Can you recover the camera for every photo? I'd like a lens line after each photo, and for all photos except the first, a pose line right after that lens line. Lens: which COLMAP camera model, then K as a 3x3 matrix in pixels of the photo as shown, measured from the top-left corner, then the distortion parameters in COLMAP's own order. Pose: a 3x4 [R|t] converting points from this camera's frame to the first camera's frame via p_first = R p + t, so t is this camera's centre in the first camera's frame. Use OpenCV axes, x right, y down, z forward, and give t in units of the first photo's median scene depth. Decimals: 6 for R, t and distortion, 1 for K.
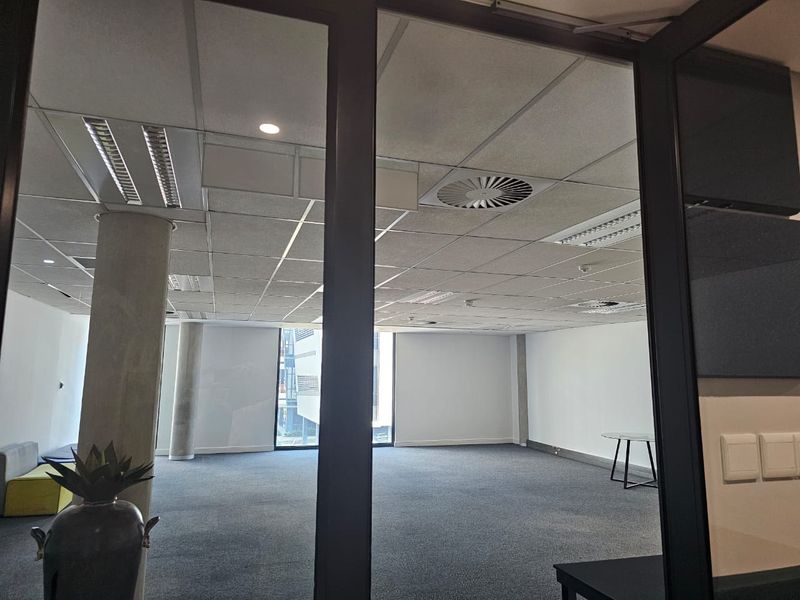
lens RADIAL K [[540.8, 0, 399.6], [0, 540.8, 294.2], [0, 0, 1]] dist [0.003779, -0.013868]
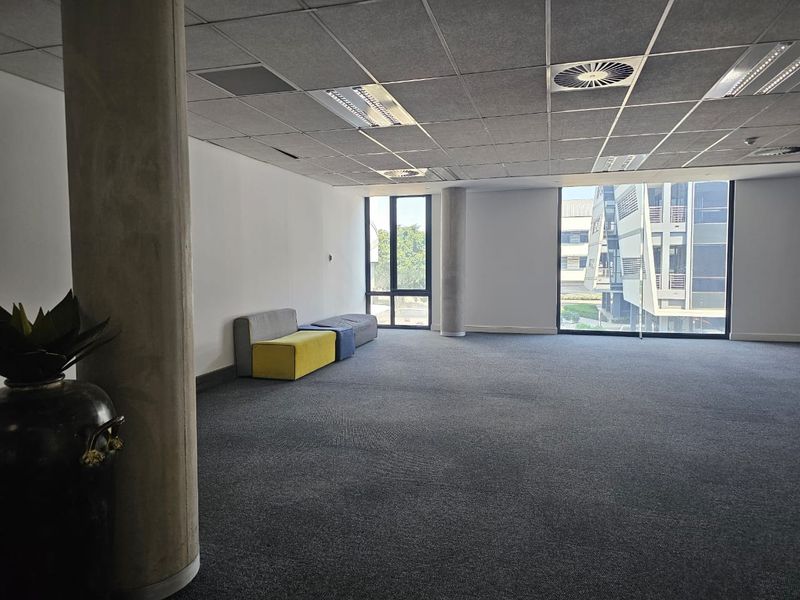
lens RADIAL K [[523.4, 0, 401.9], [0, 523.4, 299.9], [0, 0, 1]] dist [0.008920, -0.000112]
pose [[0.819864, 0.028746, -0.571837, 0.039906], [0.095088, 0.978033, 0.185498, 0.065839], [0.564607, -0.206458, 0.799120, 0.233102]]
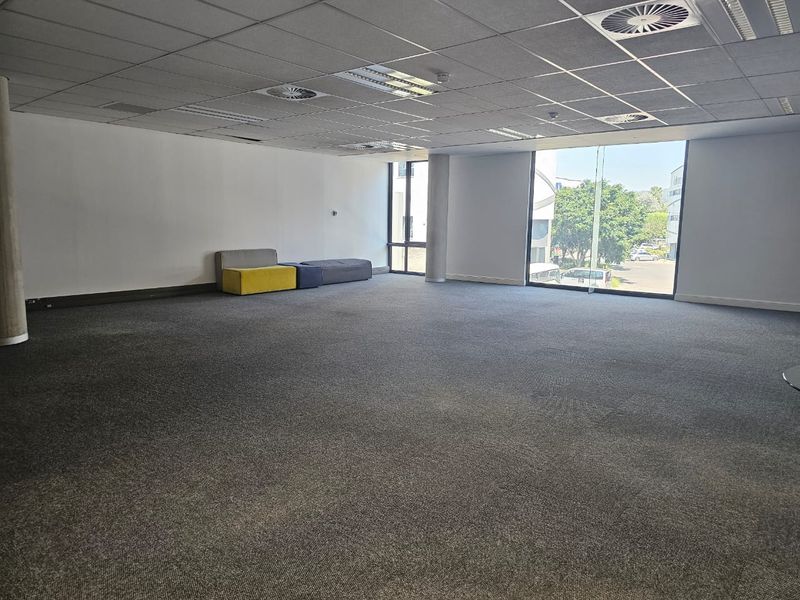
lens RADIAL K [[540.8, 0, 397.7], [0, 540.8, 301.6], [0, 0, 1]] dist [0.003779, -0.013868]
pose [[0.522756, 0.128101, -0.842802, 0.485750], [0.117942, 0.968270, 0.220326, 0.088714], [0.844284, -0.214578, 0.491061, 0.371229]]
